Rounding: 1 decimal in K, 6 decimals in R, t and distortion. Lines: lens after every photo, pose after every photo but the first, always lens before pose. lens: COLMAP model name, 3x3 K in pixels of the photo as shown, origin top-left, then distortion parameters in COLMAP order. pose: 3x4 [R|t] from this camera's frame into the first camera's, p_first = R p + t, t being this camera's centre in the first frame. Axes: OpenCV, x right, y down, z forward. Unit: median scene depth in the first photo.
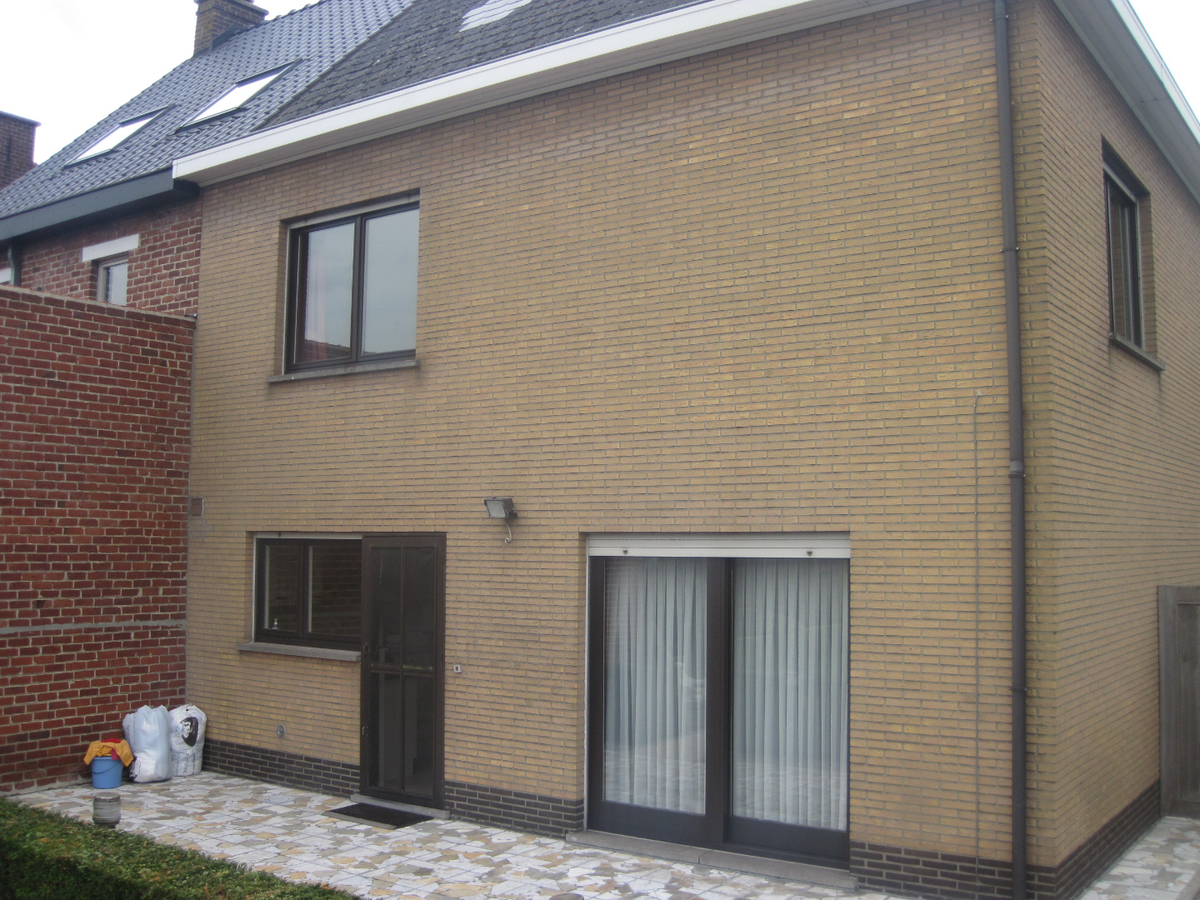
lens RADIAL K [[1230.3, 0, 600.0], [0, 1230.3, 450.0], [0, 0, 1]] dist [-0.191511, 0.166588]
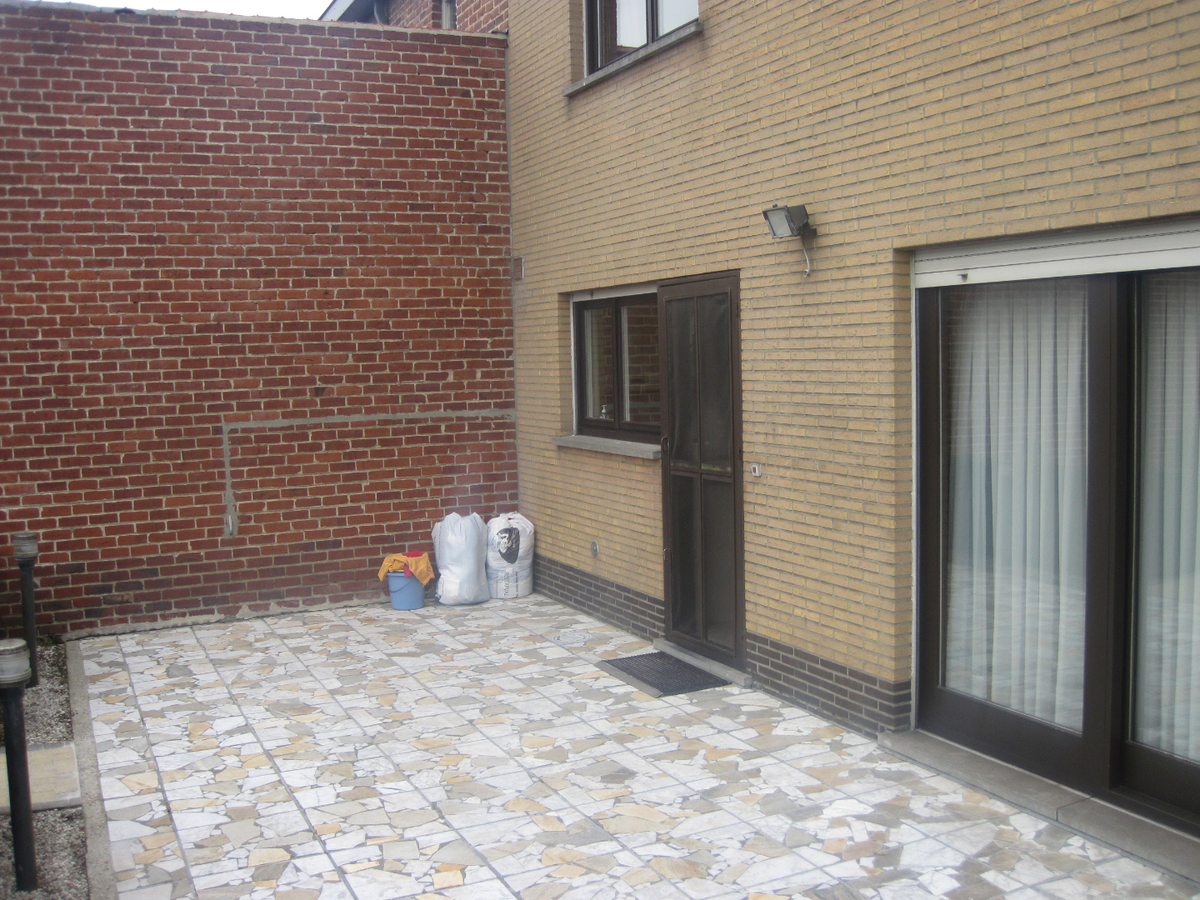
lens RADIAL K [[1230.3, 0, 600.0], [0, 1230.3, 450.0], [0, 0, 1]] dist [-0.191511, 0.166588]
pose [[0.868624, 0.013324, -0.495292, 0.133560], [0.065968, 0.987629, 0.142260, 0.060845], [0.491060, -0.156243, 0.856999, 0.349064]]
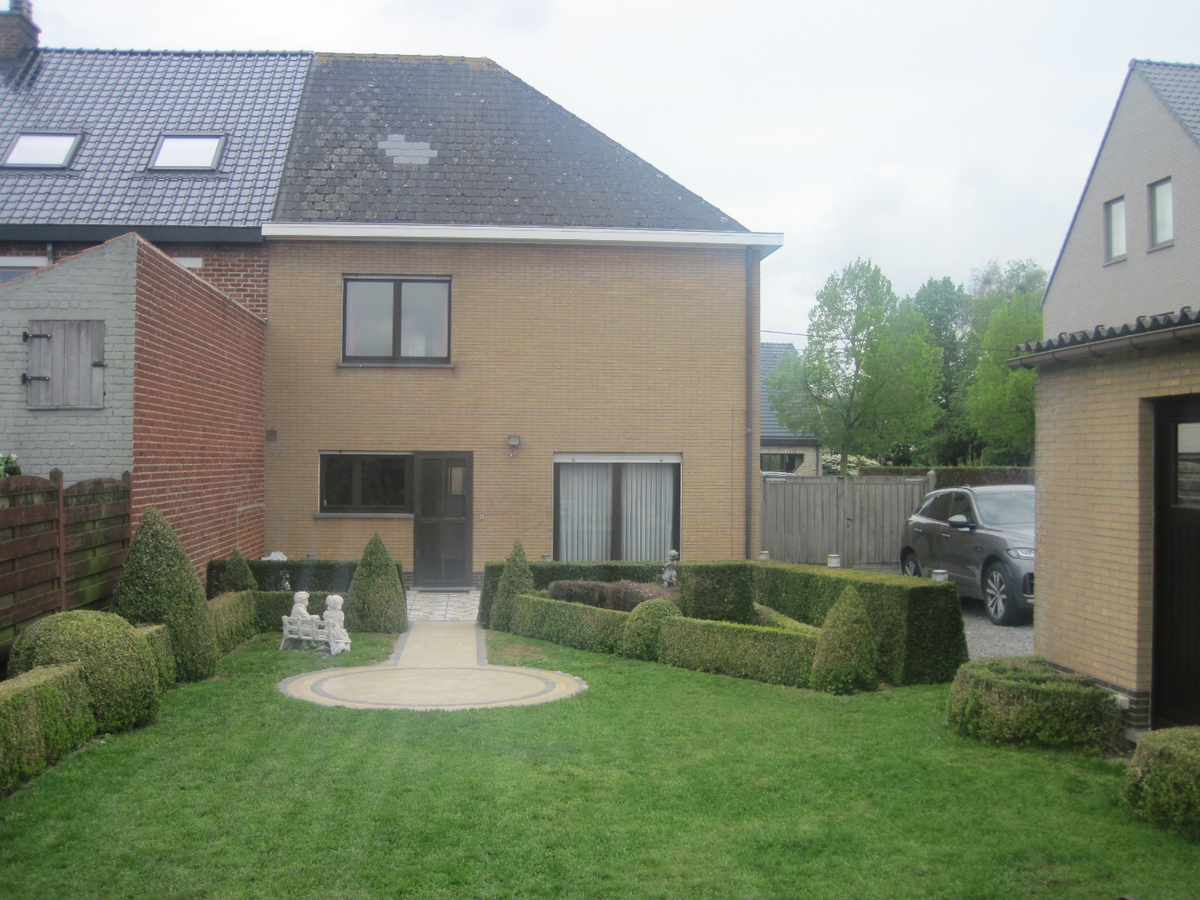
lens RADIAL K [[1230.3, 0, 600.0], [0, 1230.3, 450.0], [0, 0, 1]] dist [-0.191511, 0.166588]
pose [[0.753647, 0.004561, 0.657263, -1.234389], [-0.050780, 0.997391, 0.051305, -0.047586], [-0.655314, -0.072042, 0.751913, -0.637391]]
